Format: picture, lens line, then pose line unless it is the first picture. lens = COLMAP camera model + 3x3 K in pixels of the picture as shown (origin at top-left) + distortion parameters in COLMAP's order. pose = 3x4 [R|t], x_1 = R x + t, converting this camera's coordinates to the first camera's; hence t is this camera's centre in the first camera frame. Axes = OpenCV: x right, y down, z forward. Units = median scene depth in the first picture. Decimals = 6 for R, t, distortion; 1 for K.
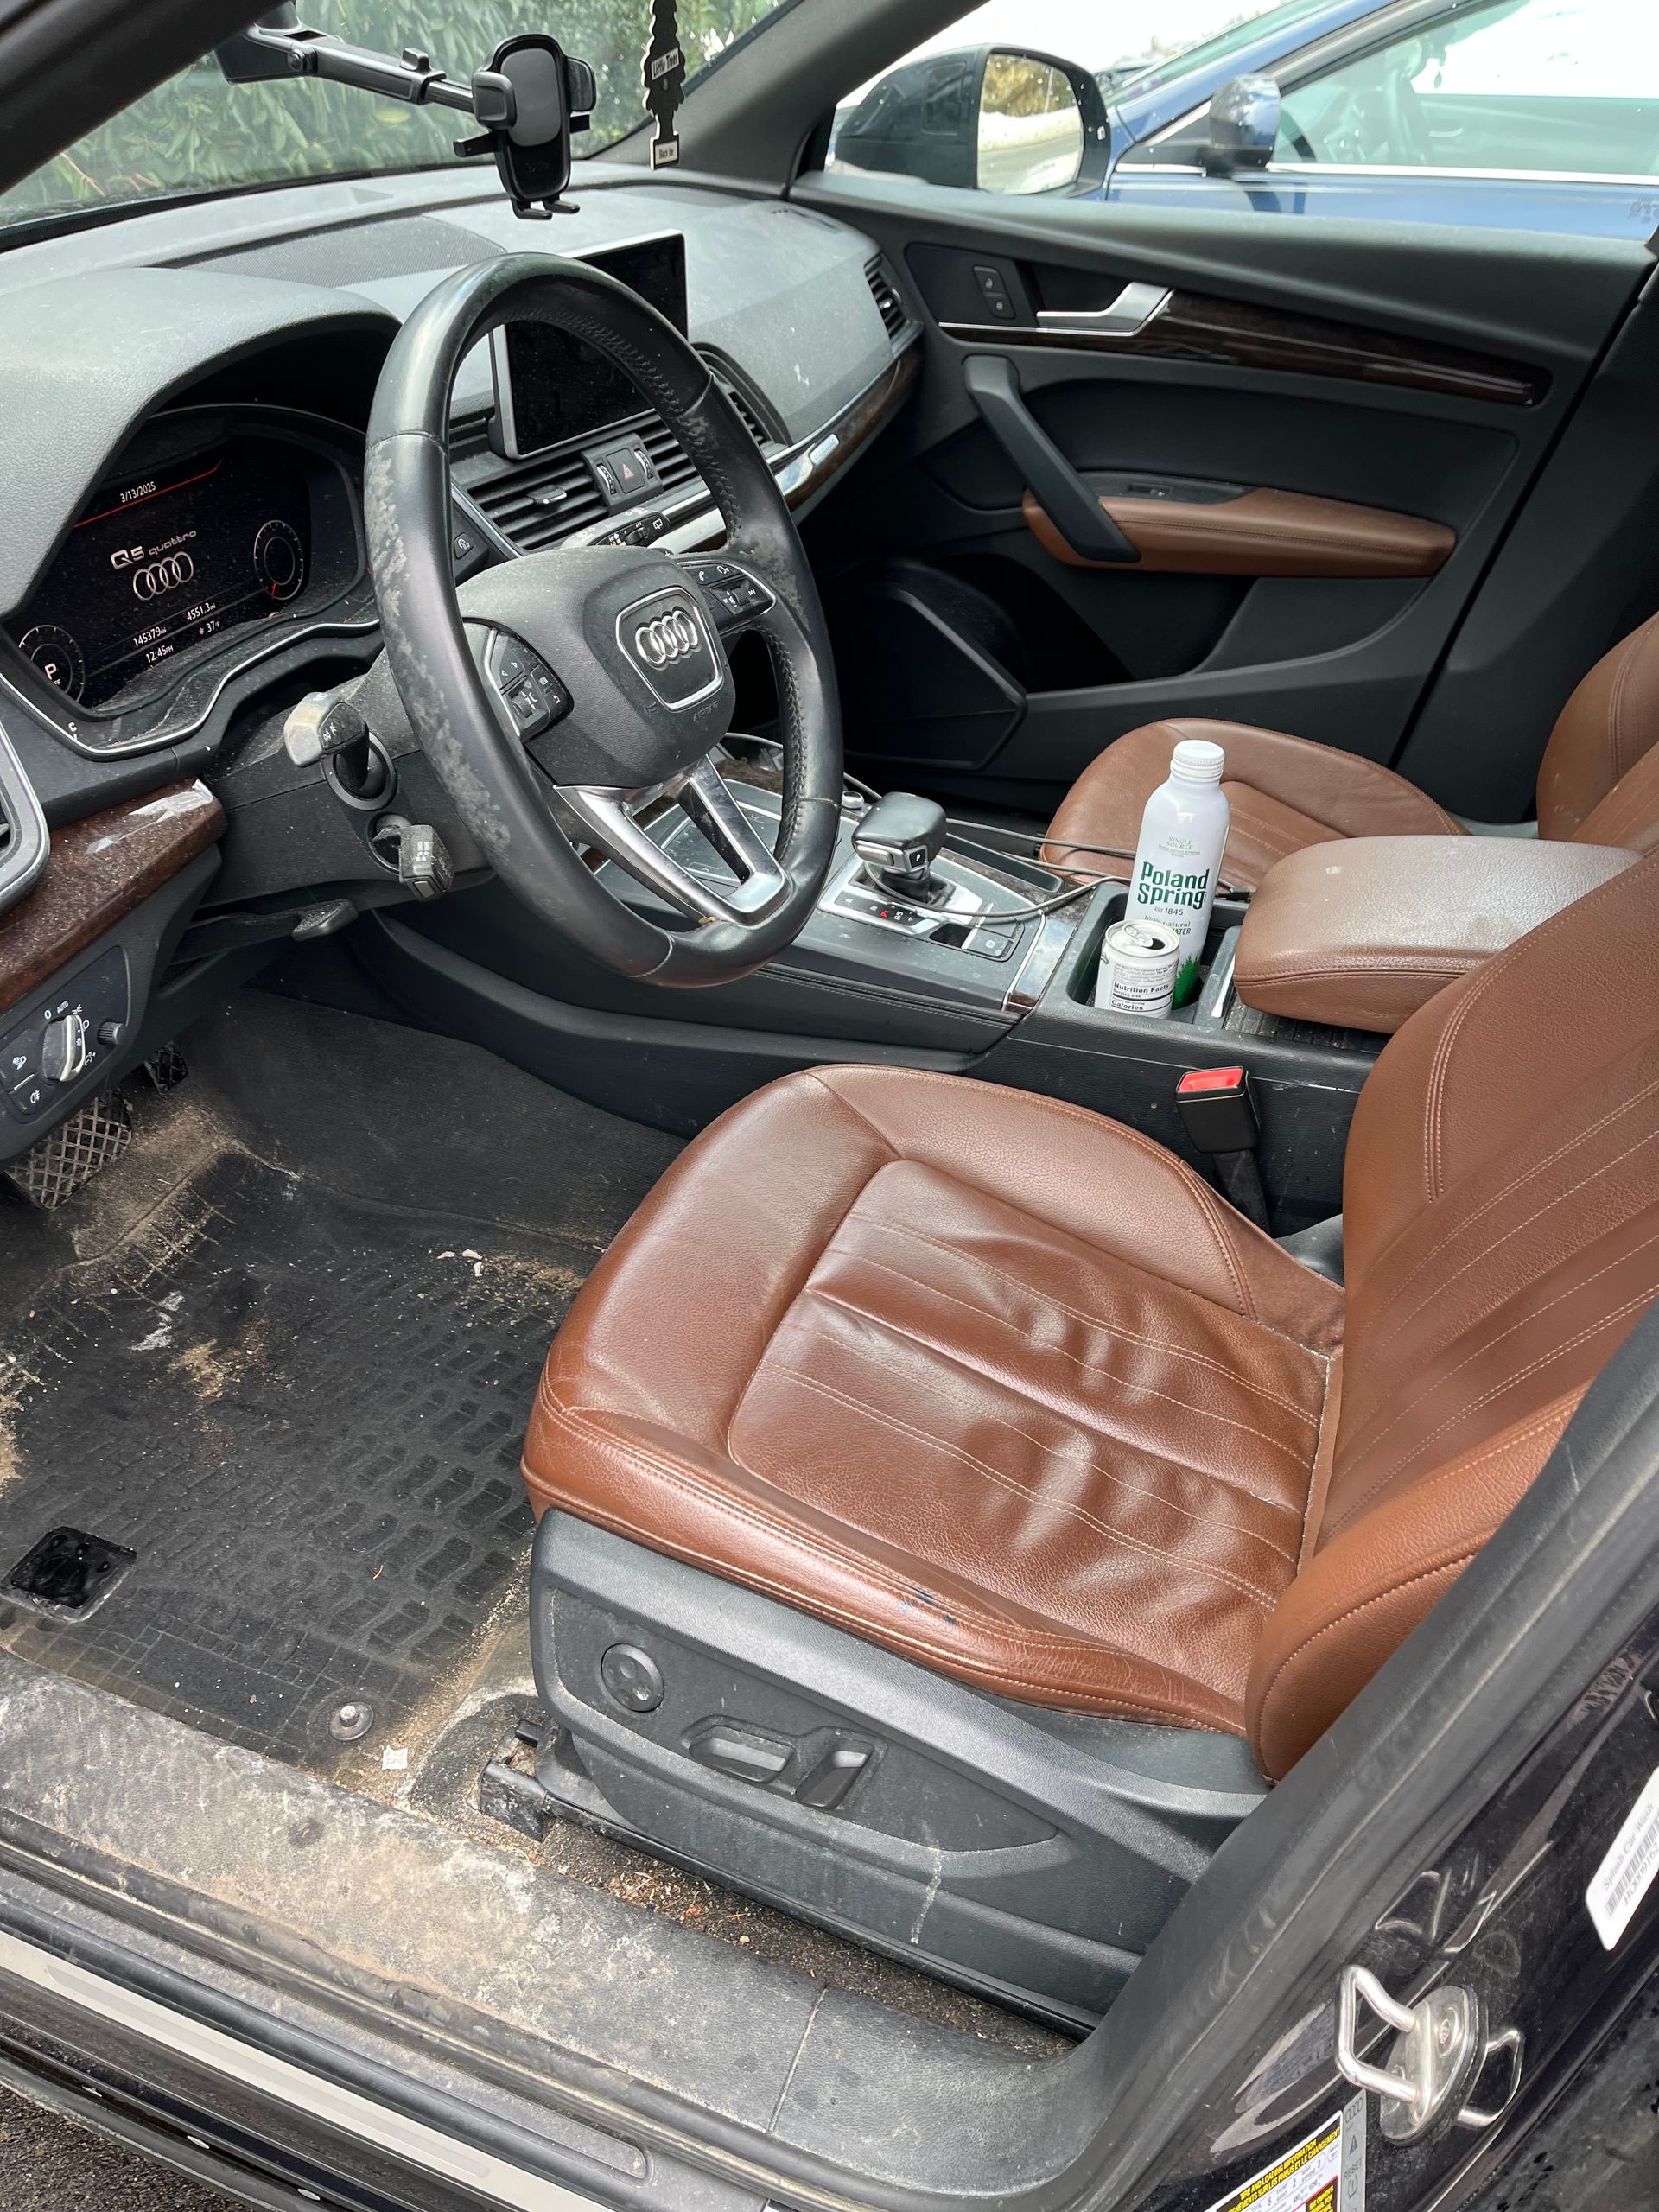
lens RADIAL K [[1706.7, 0, 826.5], [0, 1706.7, 1138.7], [0, 0, 1]] dist [0.052006, -0.087690]
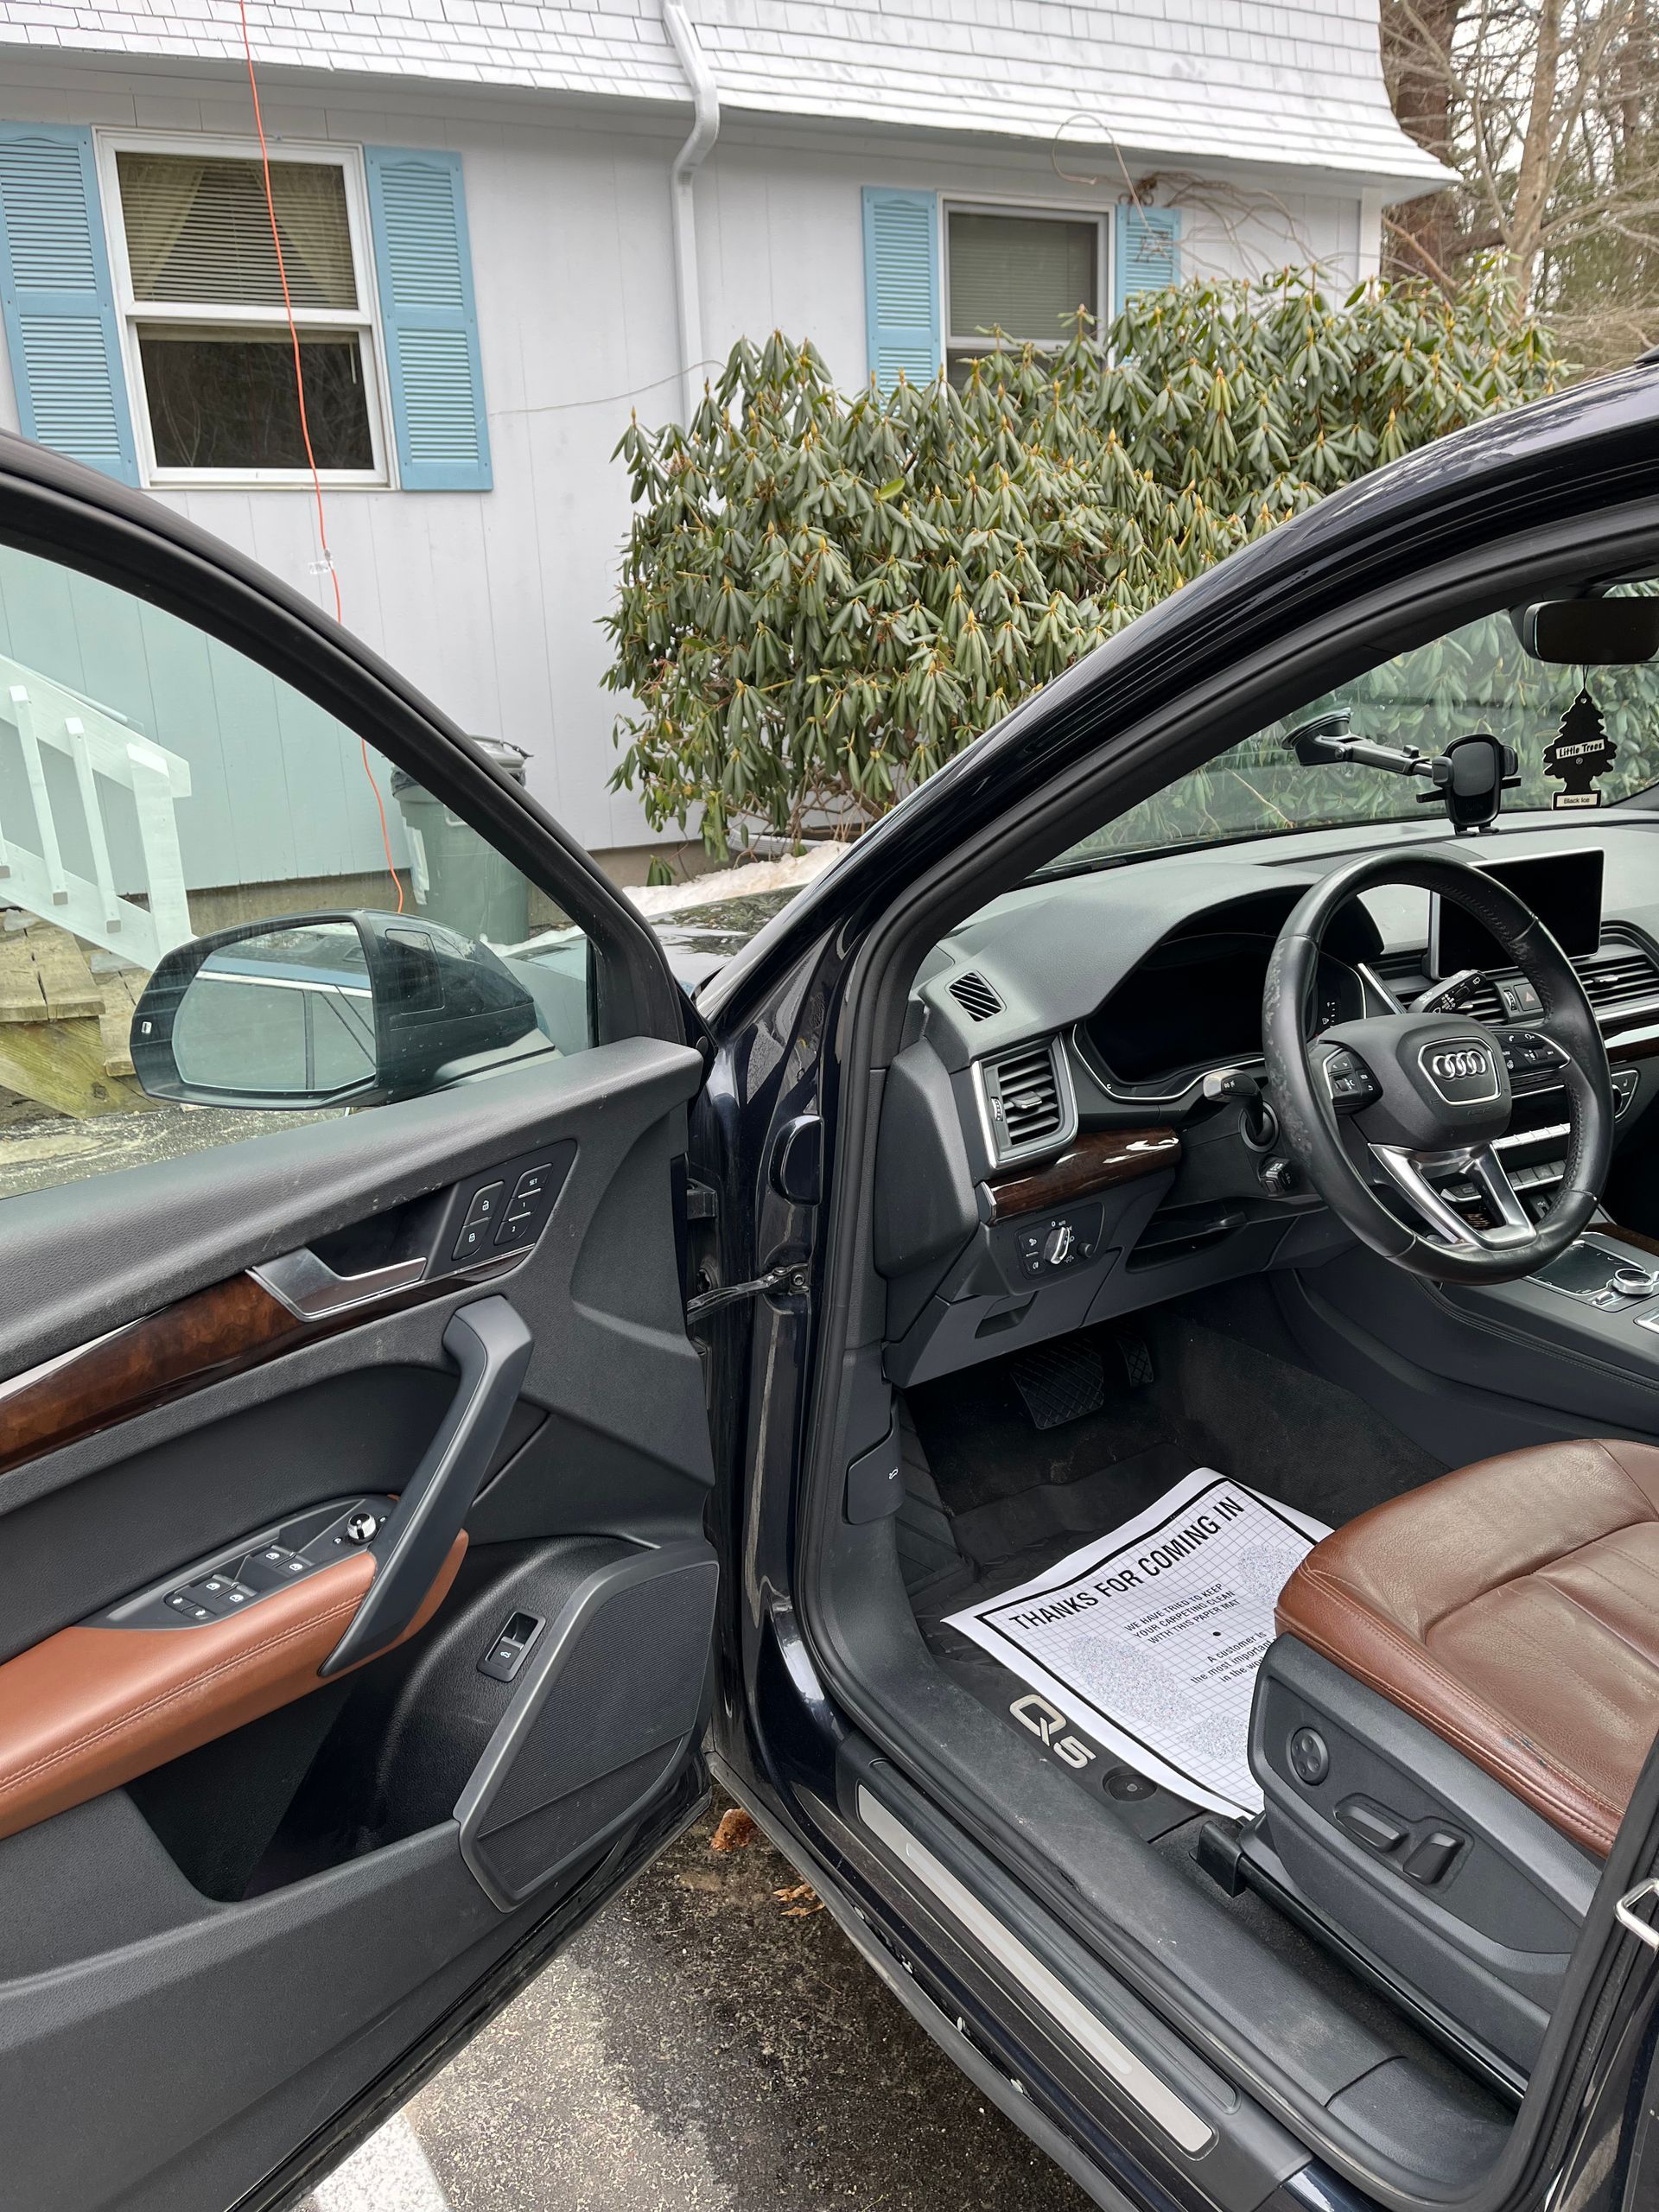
lens RADIAL K [[1706.7, 0, 826.5], [0, 1706.7, 1138.7], [0, 0, 1]] dist [0.052006, -0.087690]
pose [[0.799832, 0.090969, -0.593290, 0.329669], [-0.280560, 0.930482, -0.235560, 0.263591], [0.530617, 0.354862, 0.769752, -0.435270]]
